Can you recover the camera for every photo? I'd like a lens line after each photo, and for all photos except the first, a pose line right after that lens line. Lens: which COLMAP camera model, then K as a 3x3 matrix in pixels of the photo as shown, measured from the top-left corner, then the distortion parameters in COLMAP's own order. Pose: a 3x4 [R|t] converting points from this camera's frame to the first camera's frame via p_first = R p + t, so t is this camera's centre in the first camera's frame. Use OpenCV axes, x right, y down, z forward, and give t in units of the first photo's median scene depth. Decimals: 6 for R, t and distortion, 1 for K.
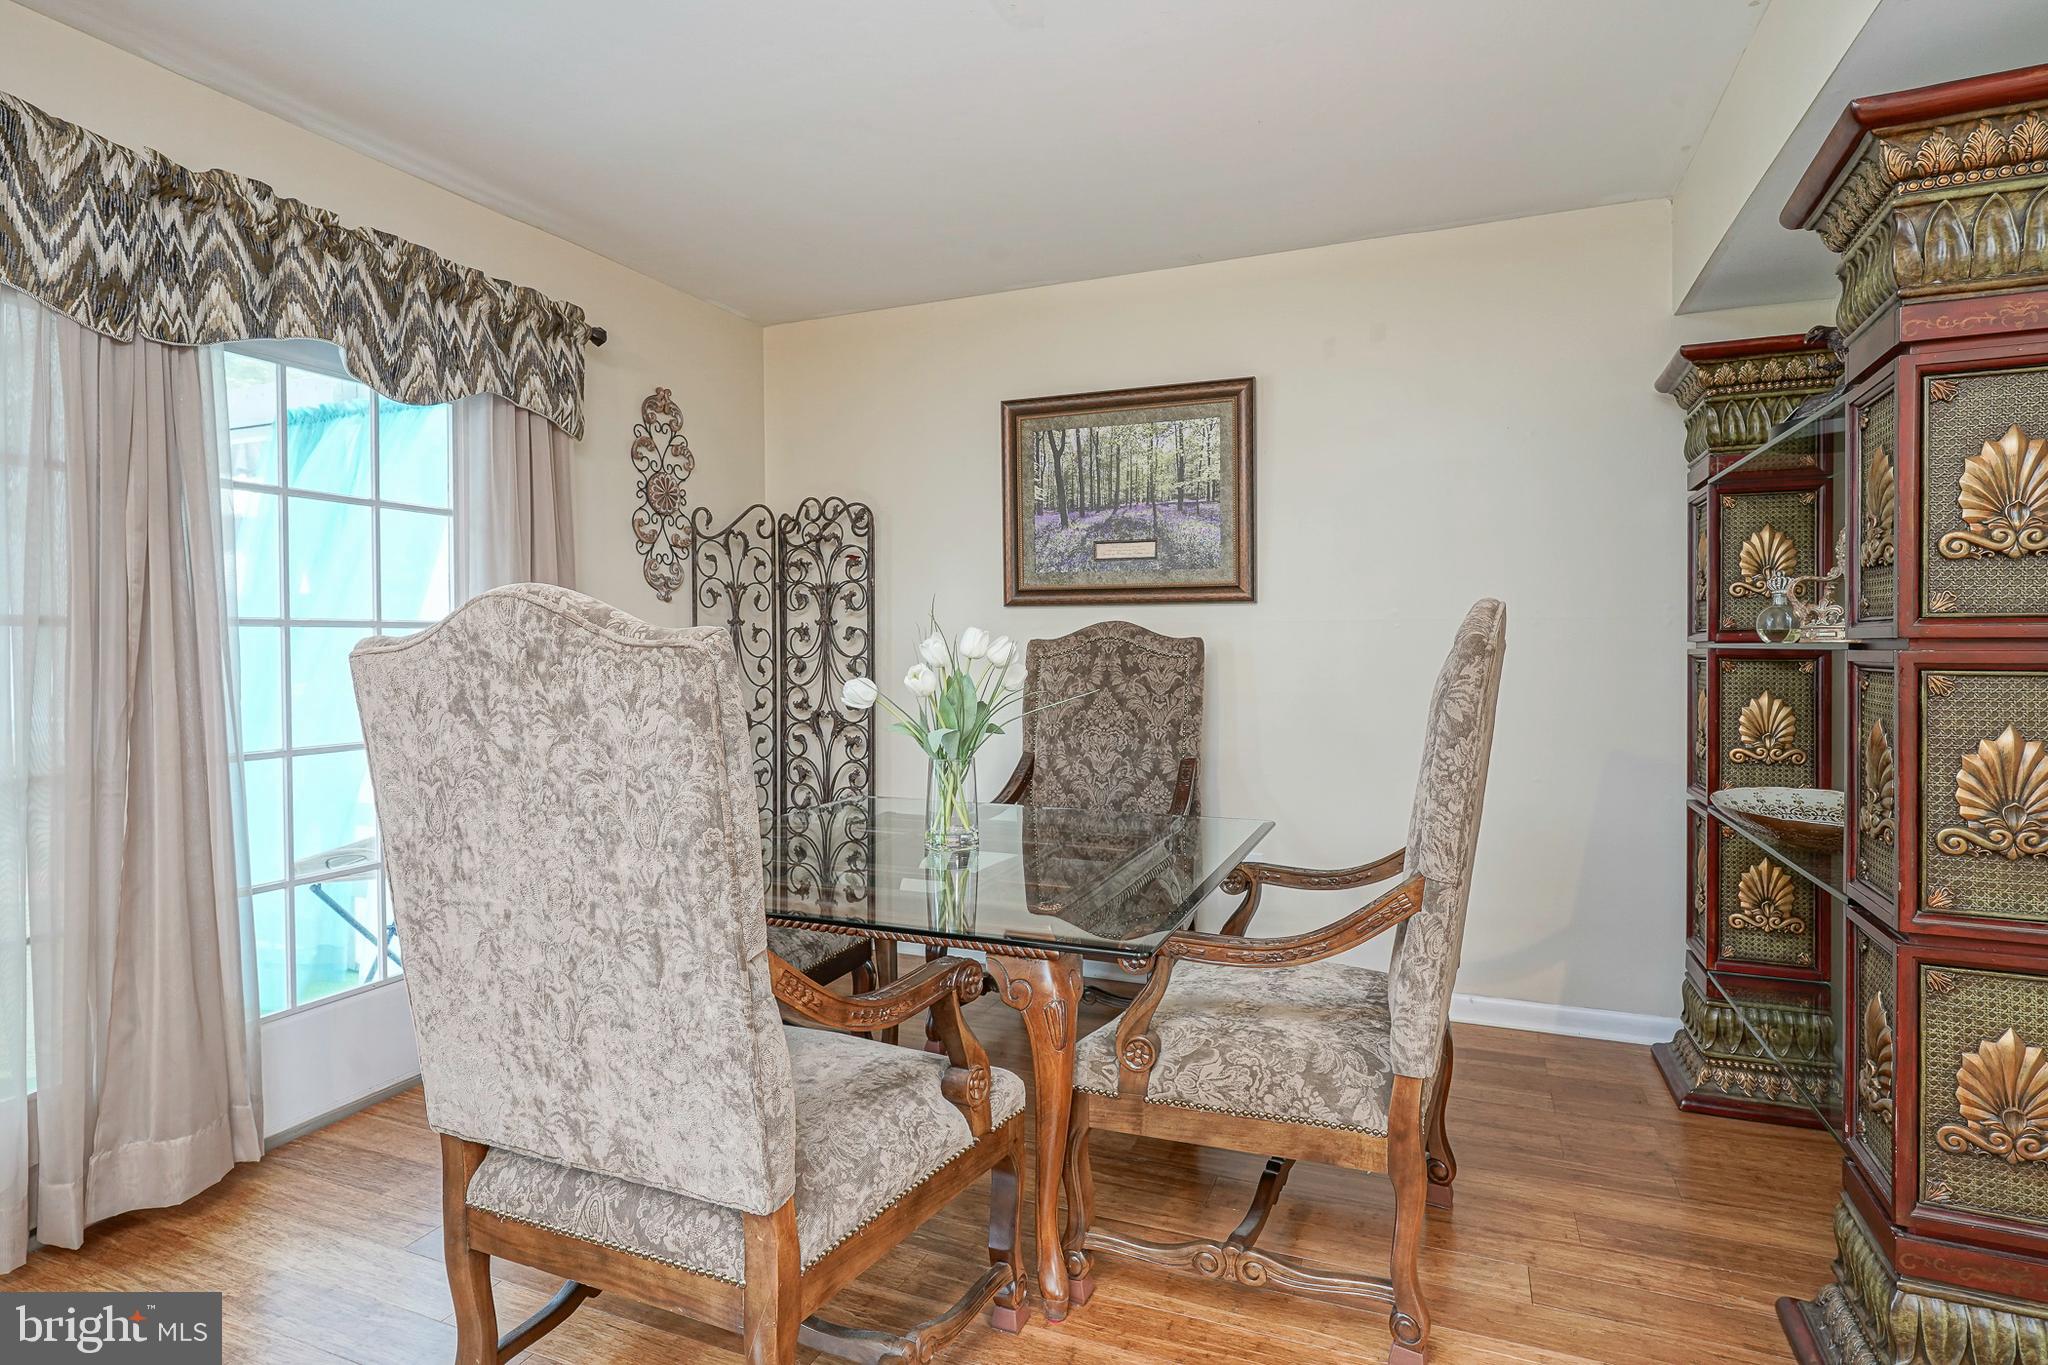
lens RADIAL K [[994.2, 0, 1035.8], [0, 994.2, 651.4], [0, 0, 1]] dist [-0.005974, 0.004673]
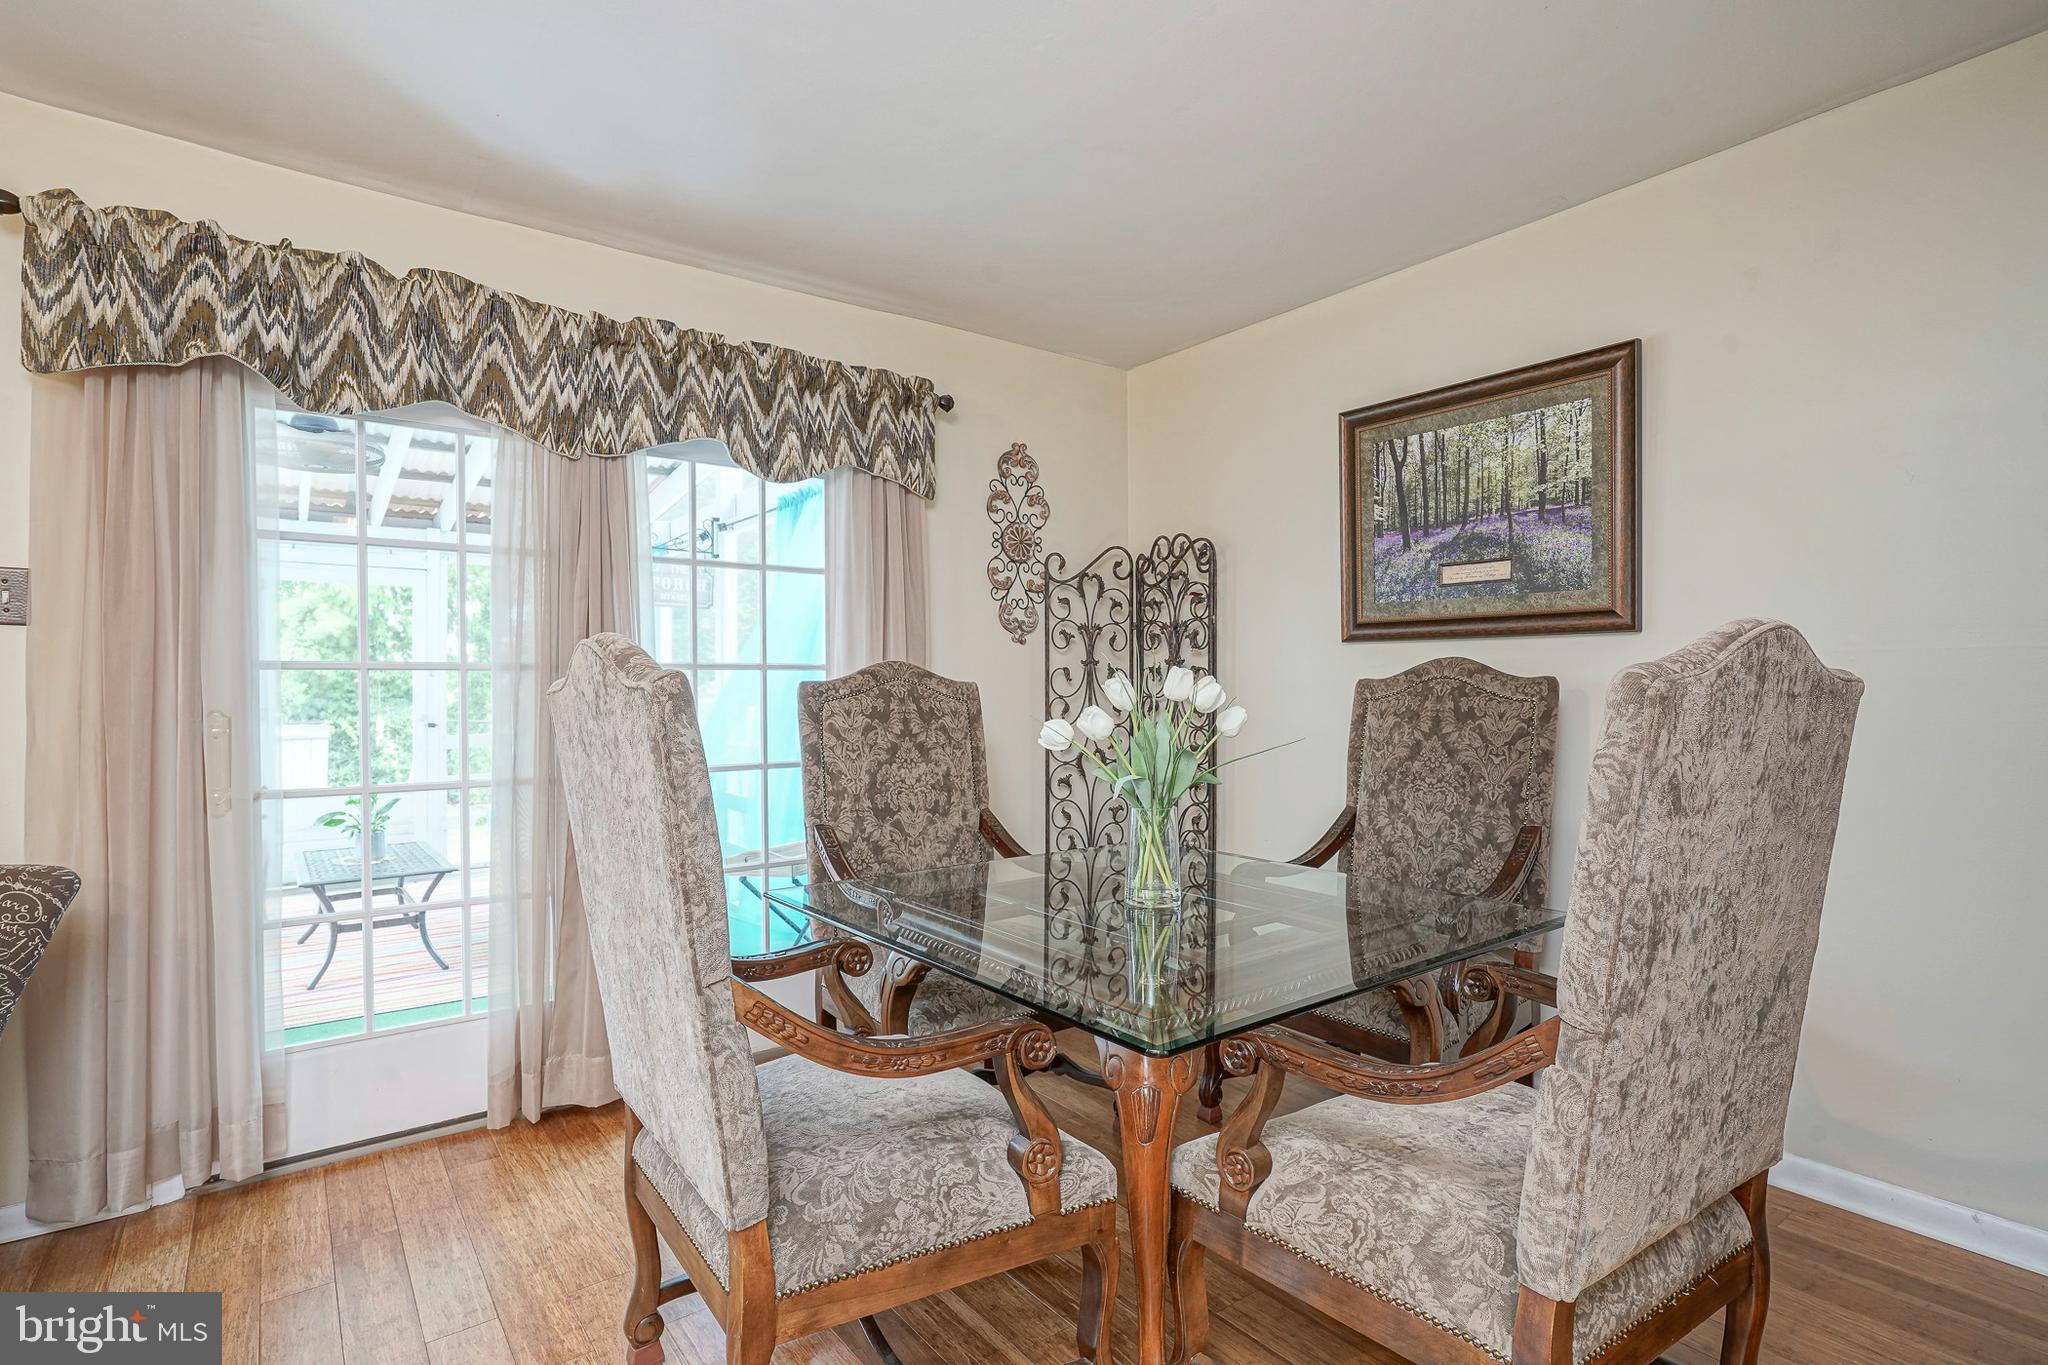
lens RADIAL K [[994.2, 0, 1027.0], [0, 994.2, 695.5], [0, 0, 1]] dist [-0.005974, 0.004673]
pose [[0.867590, 0.007412, -0.497225, 0.204132], [-0.004634, 0.999966, 0.006820, -0.002454], [0.497258, -0.003613, 0.867595, 0.098545]]
